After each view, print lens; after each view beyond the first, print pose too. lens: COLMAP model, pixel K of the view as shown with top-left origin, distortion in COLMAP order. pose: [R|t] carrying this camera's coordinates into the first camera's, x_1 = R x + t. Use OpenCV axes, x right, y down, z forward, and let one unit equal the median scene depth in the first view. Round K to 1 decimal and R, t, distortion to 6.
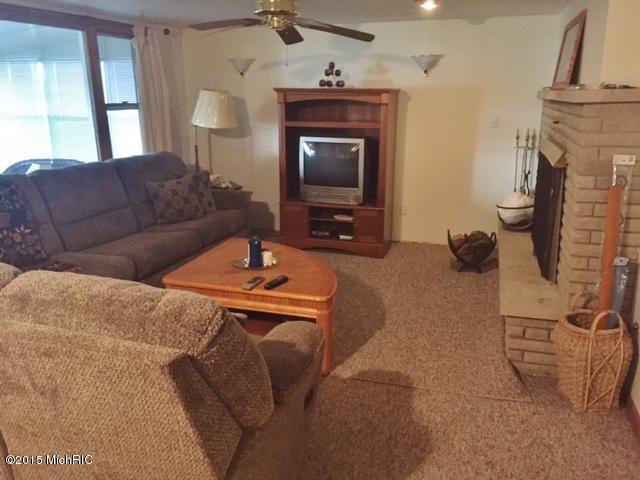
lens RADIAL K [[541.2, 0, 320.0], [0, 541.2, 240.0], [0, 0, 1]] dist [0.077327, -0.091921]
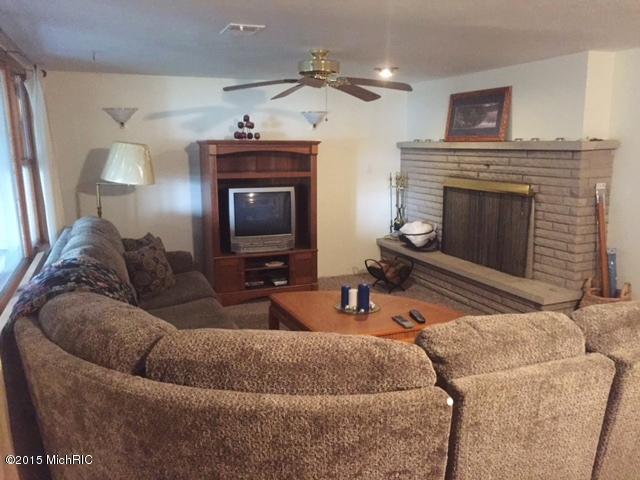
lens RADIAL K [[541.2, 0, 320.0], [0, 541.2, 240.0], [0, 0, 1]] dist [0.077327, -0.091921]
pose [[0.782658, -0.118501, 0.611069, -0.513740], [0.169528, 0.985180, -0.026082, -0.045466], [-0.598922, 0.124007, 0.791148, 0.138626]]
